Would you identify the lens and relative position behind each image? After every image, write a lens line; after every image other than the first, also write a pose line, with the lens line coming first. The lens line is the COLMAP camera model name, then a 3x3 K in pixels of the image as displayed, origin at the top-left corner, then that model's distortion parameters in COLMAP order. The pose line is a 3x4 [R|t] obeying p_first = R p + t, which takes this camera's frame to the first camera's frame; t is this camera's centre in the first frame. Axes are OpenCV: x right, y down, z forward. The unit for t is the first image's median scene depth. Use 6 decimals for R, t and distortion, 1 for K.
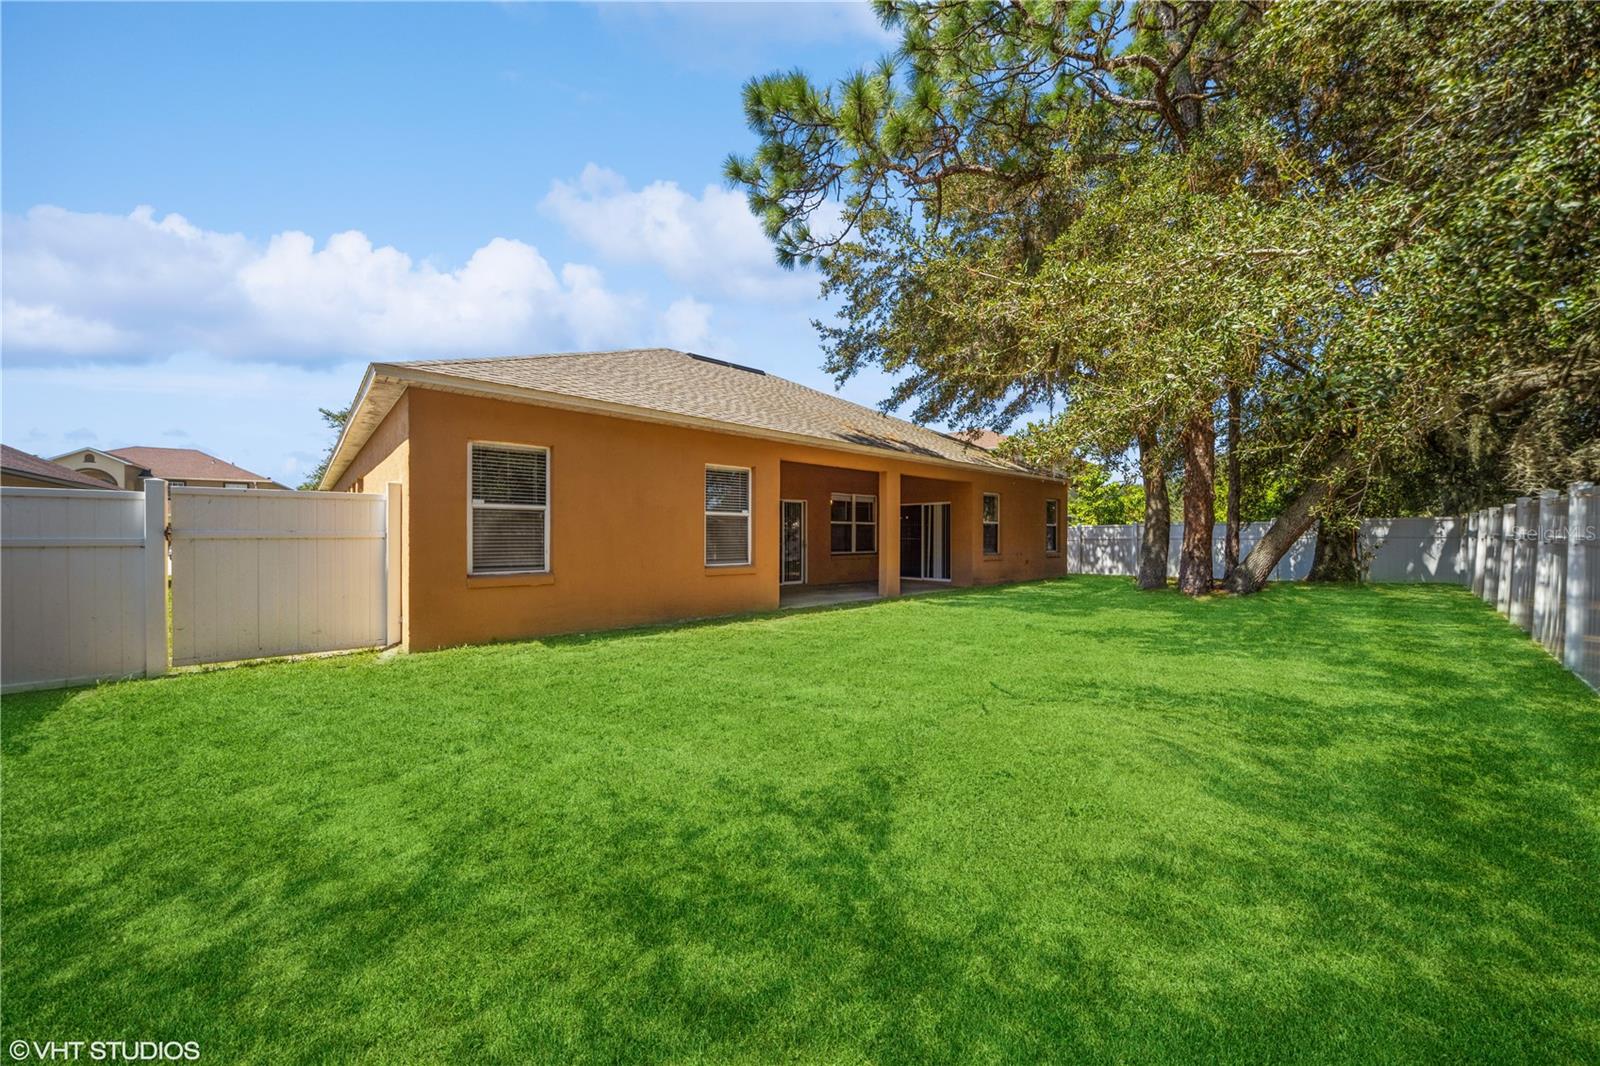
lens RADIAL K [[561.4, 0, 800.0], [0, 561.4, 533.0], [0, 0, 1]] dist [-0.011302, 0.000007]
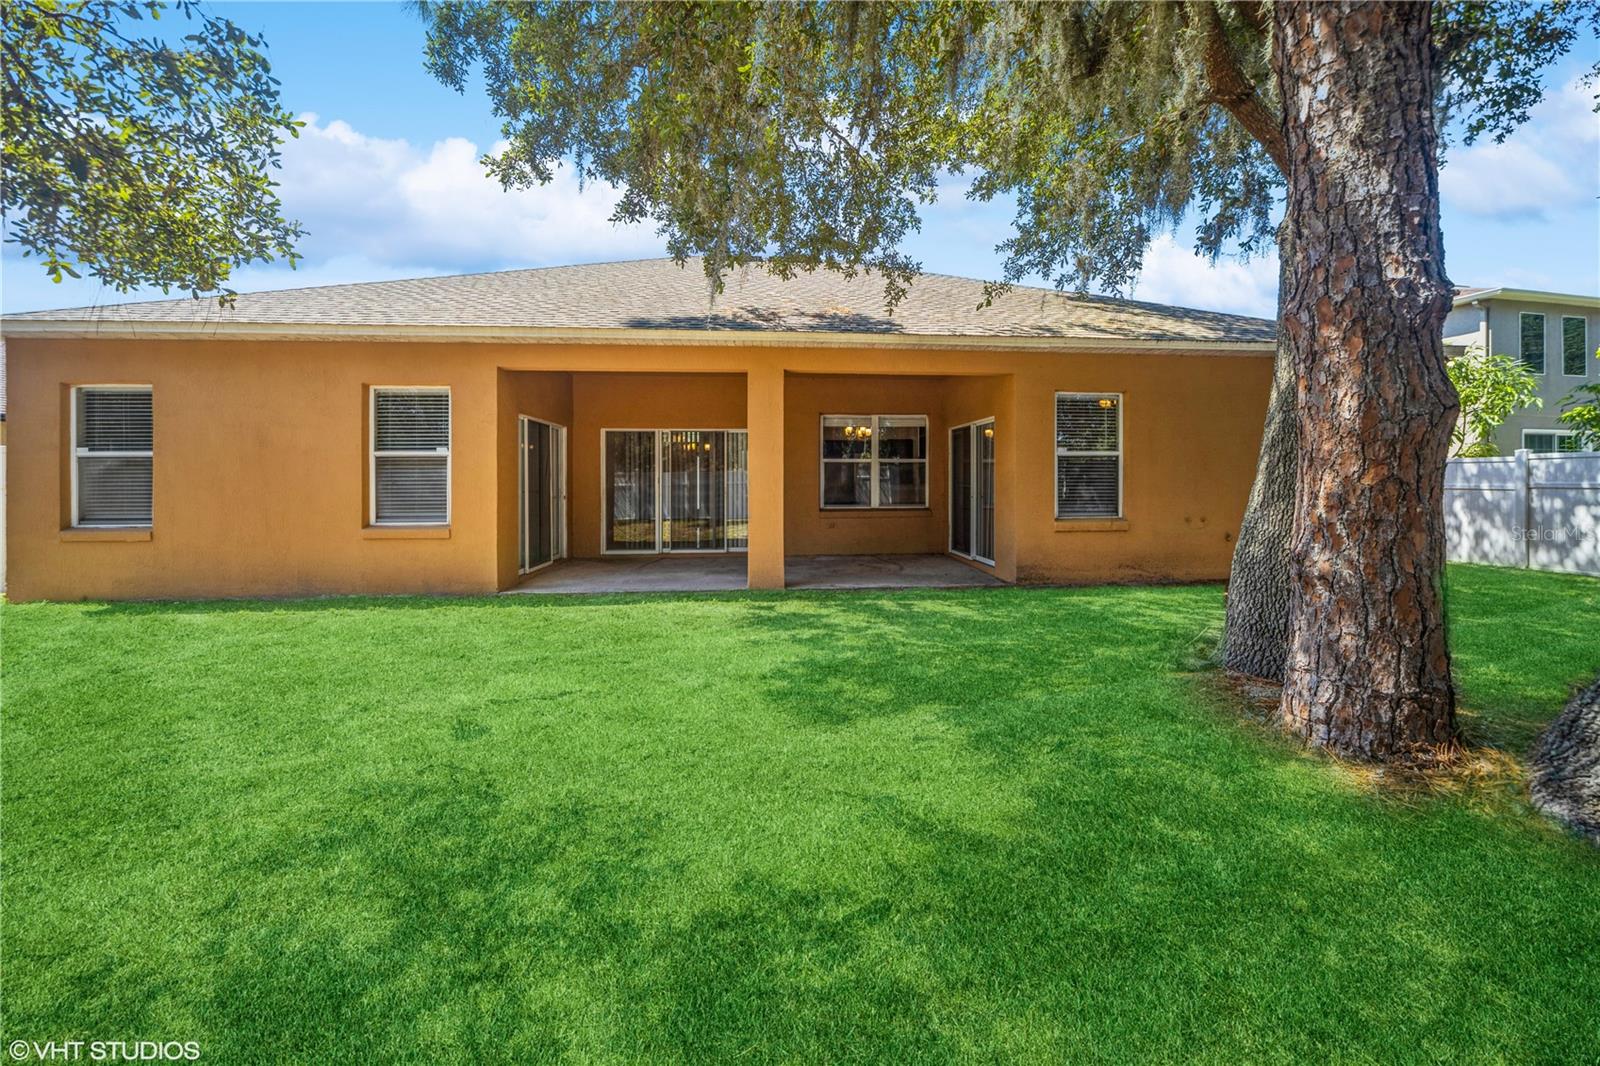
lens RADIAL K [[579.0, 0, 803.3], [0, 579.0, 494.5], [0, 0, 1]] dist [-0.013788, -0.002614]
pose [[0.791718, 0.009792, -0.610809, 0.687640], [0.008392, 0.999603, 0.026902, 0.002711], [0.610829, -0.026425, 0.791321, 0.702701]]
